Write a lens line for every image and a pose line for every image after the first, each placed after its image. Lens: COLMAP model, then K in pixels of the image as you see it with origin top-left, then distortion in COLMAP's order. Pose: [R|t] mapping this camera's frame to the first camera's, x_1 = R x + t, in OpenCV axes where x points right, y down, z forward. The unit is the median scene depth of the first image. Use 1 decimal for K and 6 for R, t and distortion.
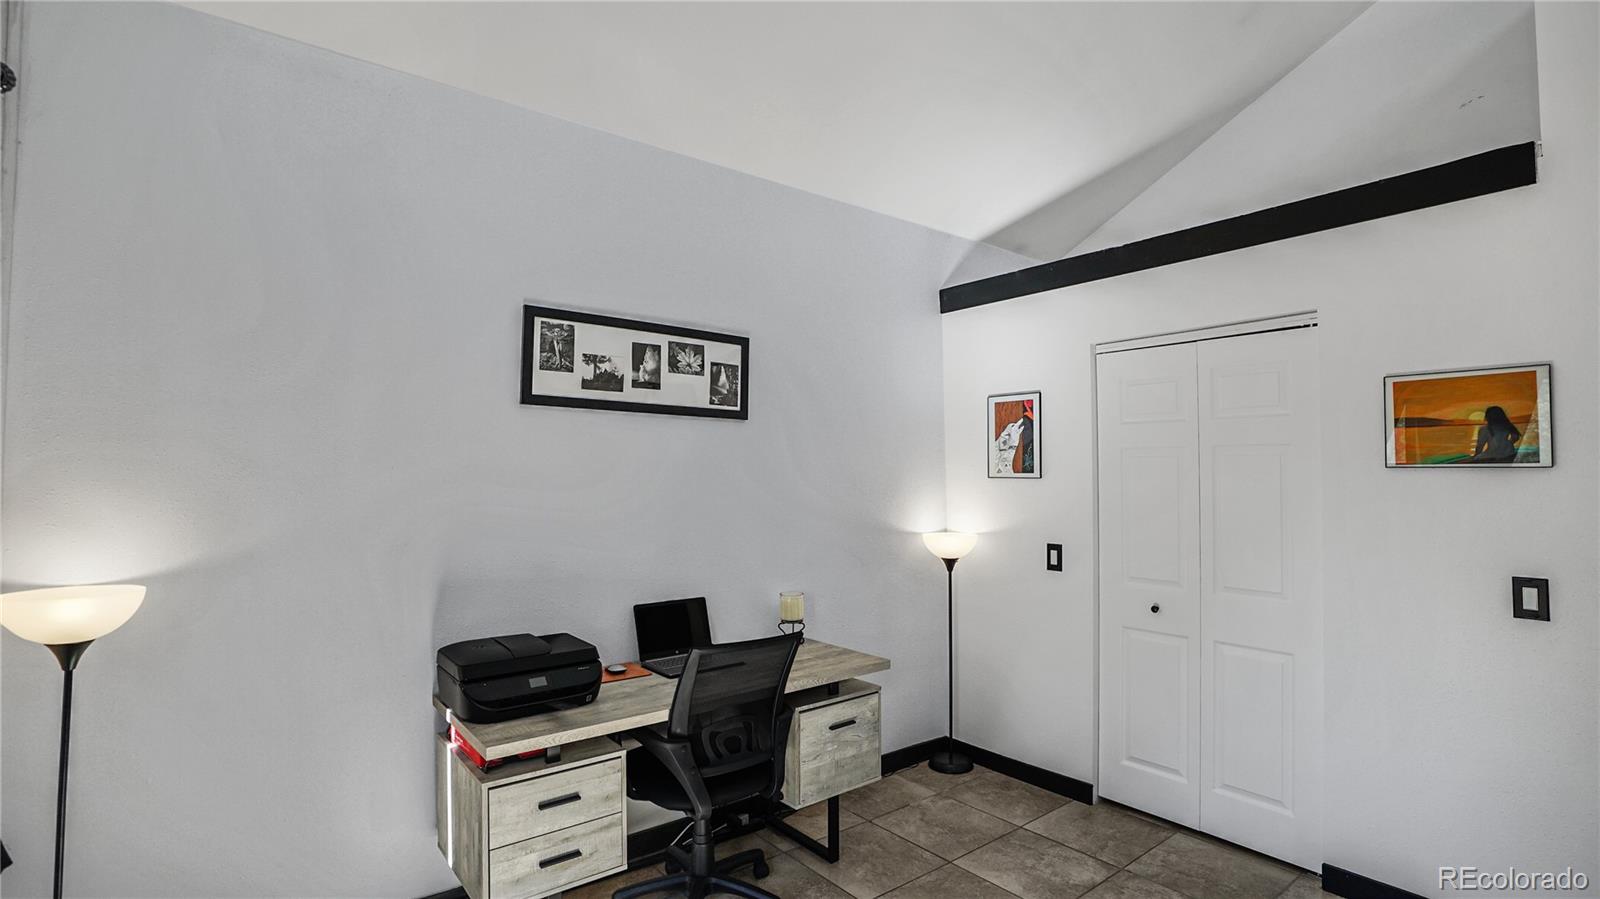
lens RADIAL K [[746.1, 0, 800.0], [0, 746.1, 449.5], [0, 0, 1]] dist [-0.072664, 0.032111]
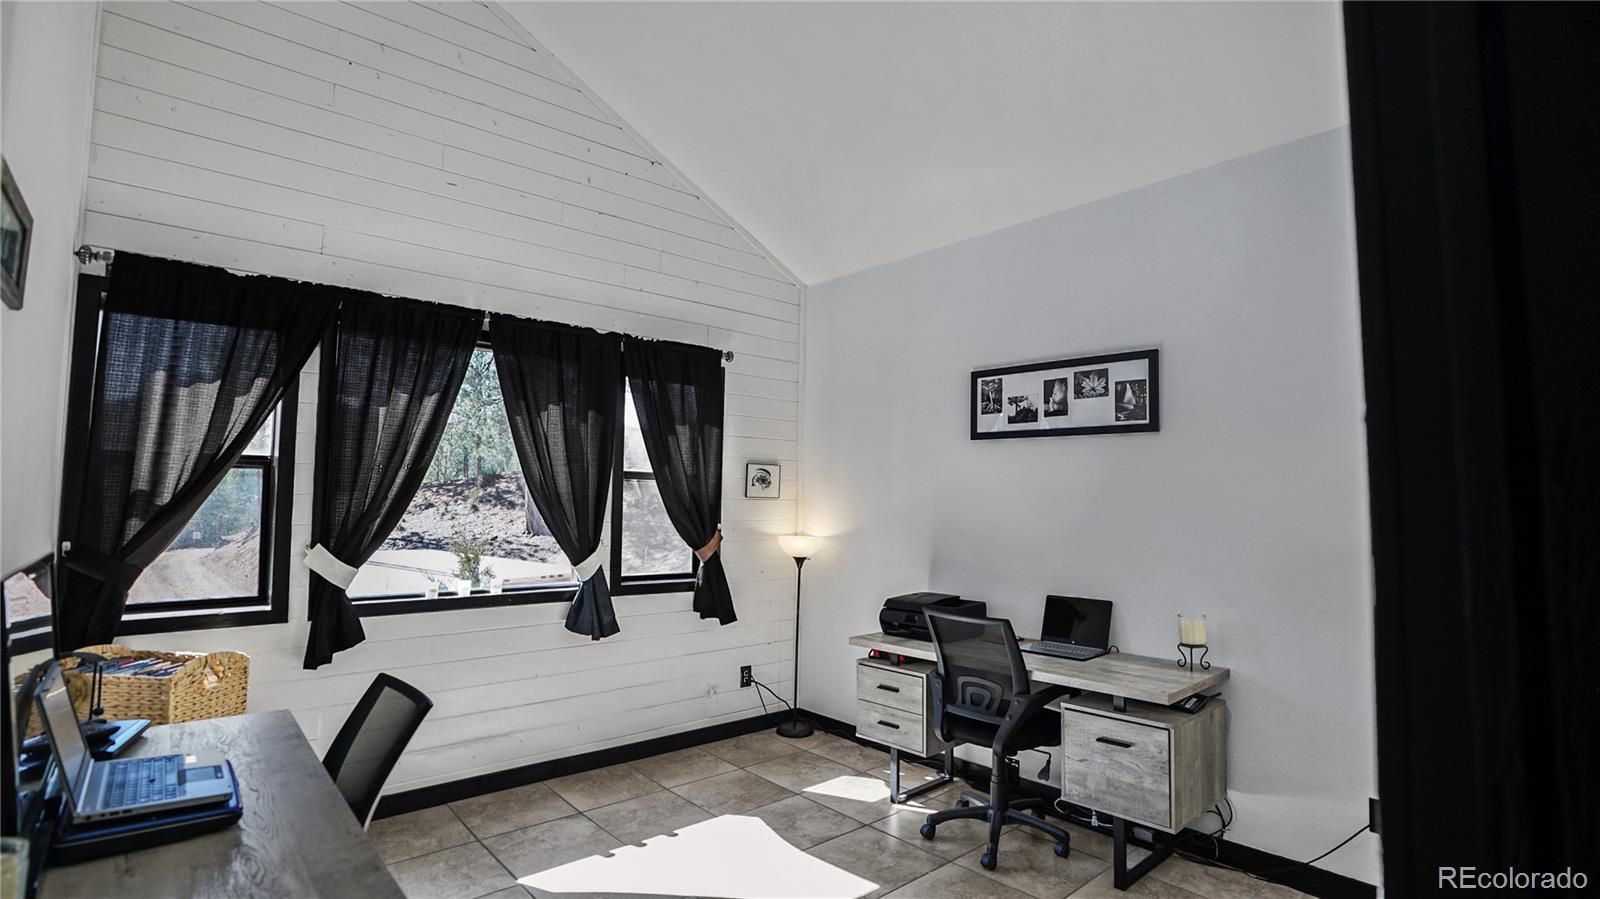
lens RADIAL K [[746.1, 0, 800.0], [0, 746.1, 449.5], [0, 0, 1]] dist [-0.072664, 0.032111]
pose [[0.067006, -0.069104, -0.995357, 0.957421], [0.021046, 0.997475, -0.067834, 0.044462], [0.997531, -0.016403, 0.068291, 0.507479]]
